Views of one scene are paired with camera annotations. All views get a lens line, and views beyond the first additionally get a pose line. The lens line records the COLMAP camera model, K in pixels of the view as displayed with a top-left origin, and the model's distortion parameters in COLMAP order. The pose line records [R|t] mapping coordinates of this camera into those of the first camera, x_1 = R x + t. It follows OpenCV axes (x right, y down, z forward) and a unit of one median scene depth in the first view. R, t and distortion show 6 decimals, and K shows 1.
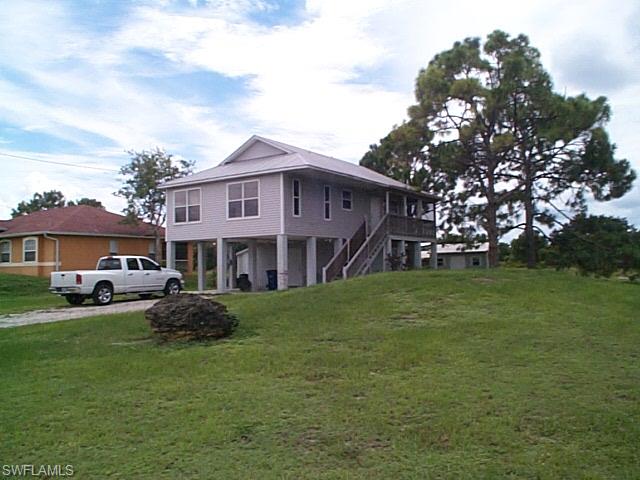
lens RADIAL K [[539.8, 0, 320.0], [0, 539.8, 240.0], [0, 0, 1]] dist [-0.078311, 0.000139]
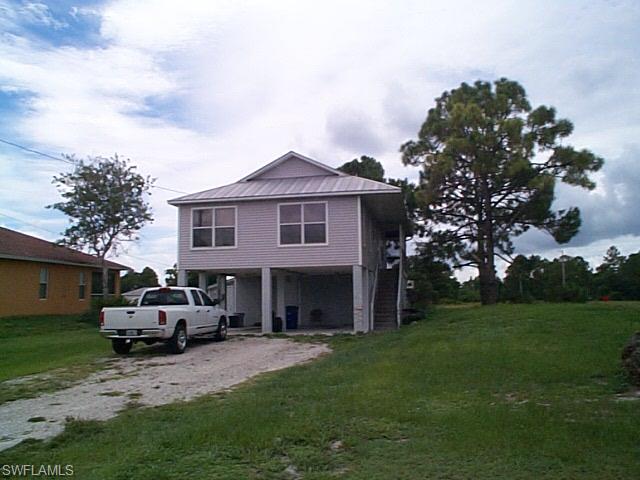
lens RADIAL K [[539.8, 0, 320.0], [0, 539.8, 240.0], [0, 0, 1]] dist [-0.078311, 0.000139]
pose [[0.927317, 0.046202, 0.371415, -0.434974], [-0.019432, 0.996956, -0.075500, 0.015755], [-0.373773, 0.062795, 0.925392, 0.195424]]
